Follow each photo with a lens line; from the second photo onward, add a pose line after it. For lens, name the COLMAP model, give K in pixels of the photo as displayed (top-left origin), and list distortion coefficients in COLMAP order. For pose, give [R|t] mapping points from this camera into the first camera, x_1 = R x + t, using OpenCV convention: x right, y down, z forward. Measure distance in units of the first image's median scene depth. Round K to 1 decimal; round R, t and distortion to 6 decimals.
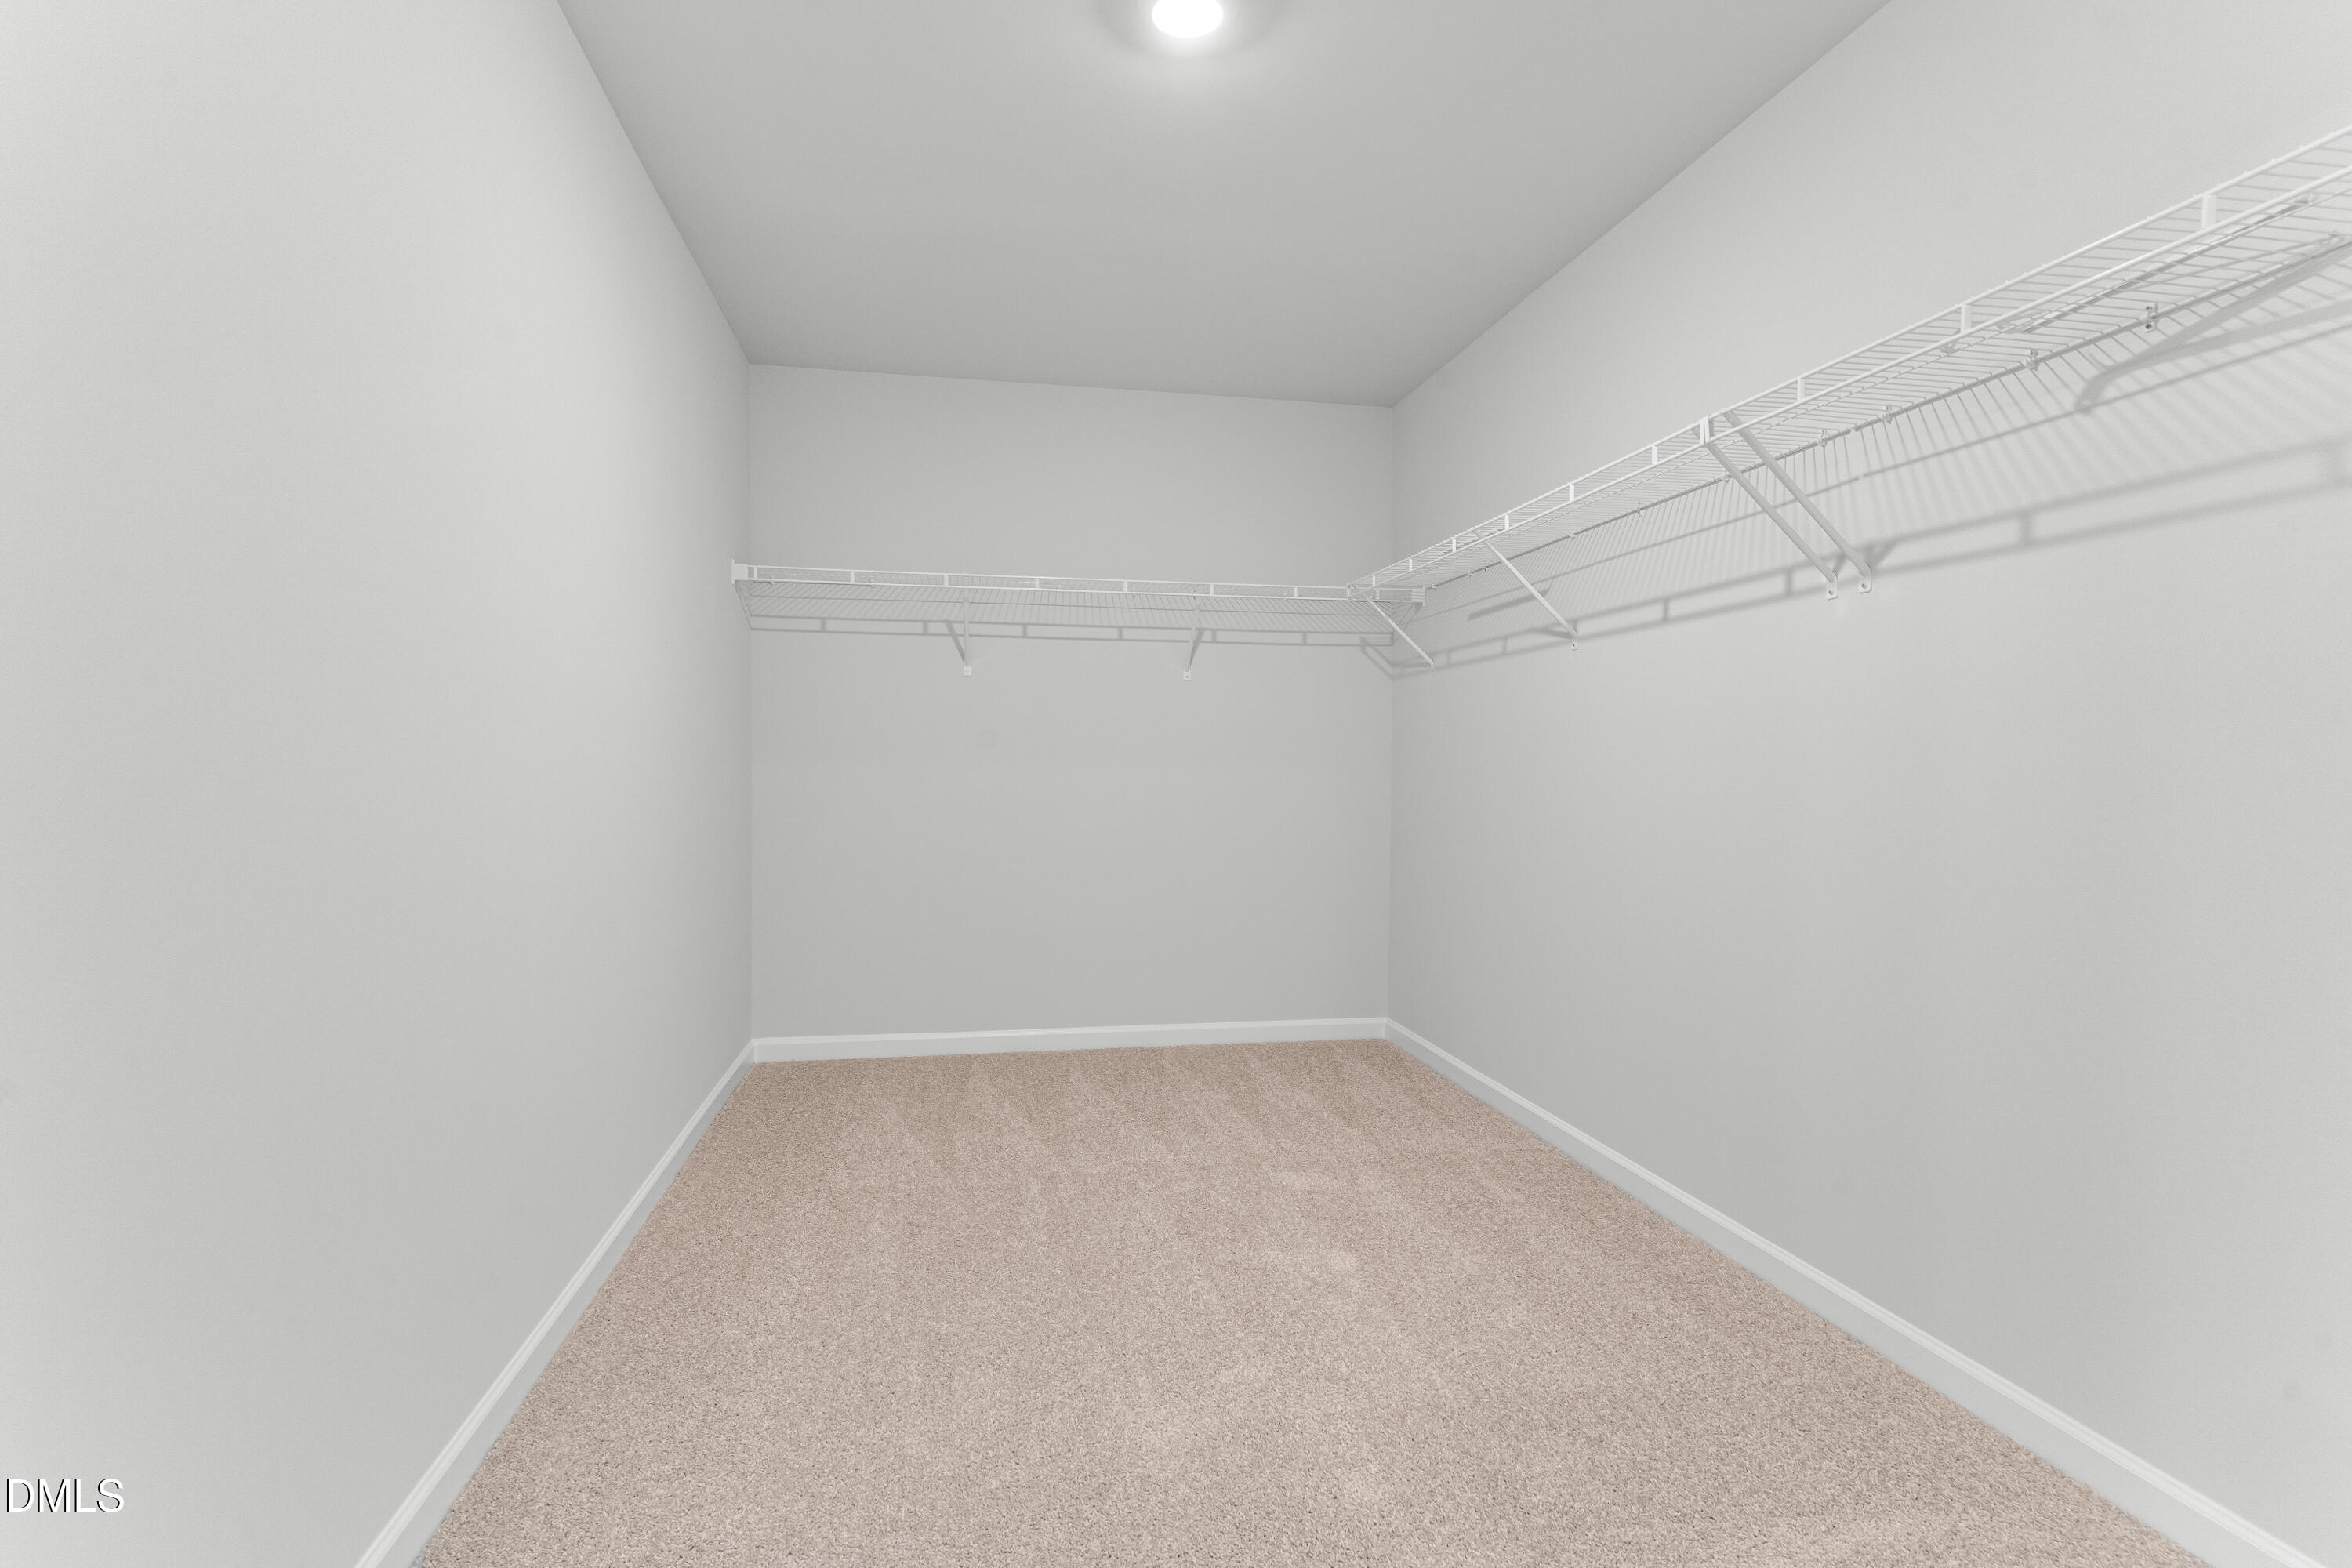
lens RADIAL K [[1144.8, 0, 1165.3], [0, 1144.8, 780.7], [0, 0, 1]] dist [0.002222, -0.000245]
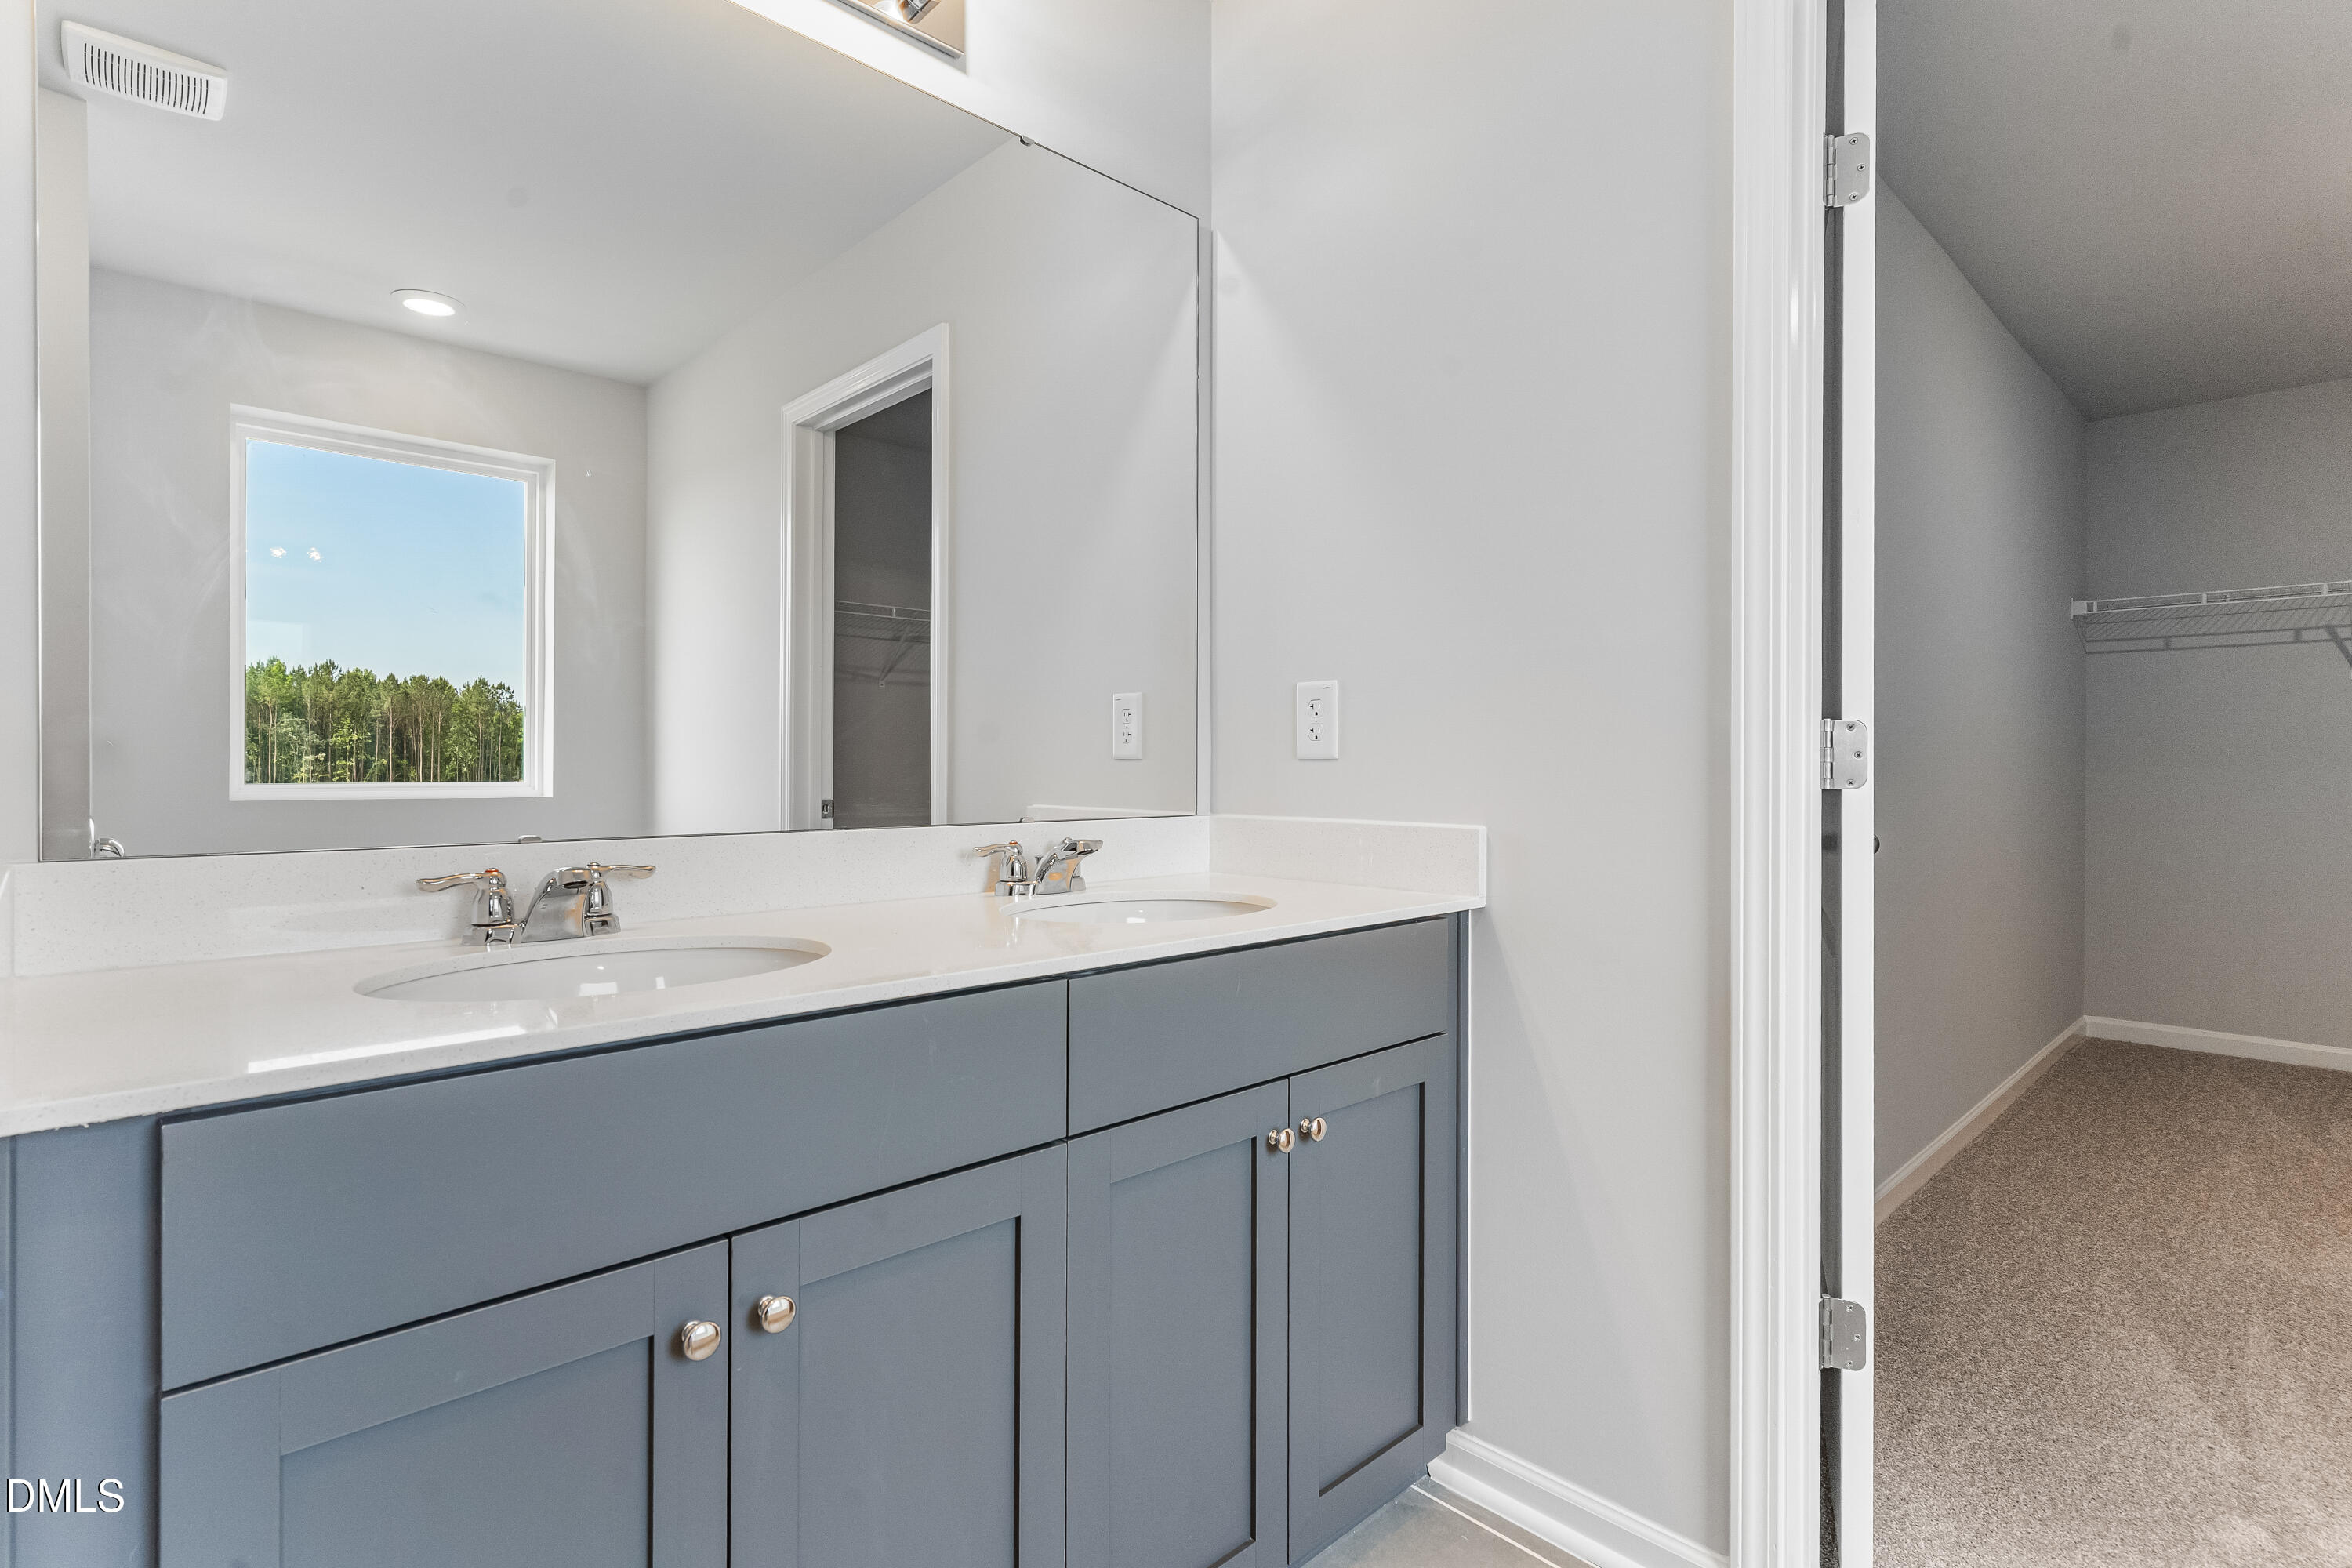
lens RADIAL K [[1144.8, 0, 1165.3], [0, 1144.8, 780.7], [0, 0, 1]] dist [0.002222, -0.000245]
pose [[0.547257, 0.001874, -0.836963, 0.090398], [-0.009654, 0.999945, -0.004074, 0.007293], [0.836909, 0.010309, 0.547245, -0.384811]]
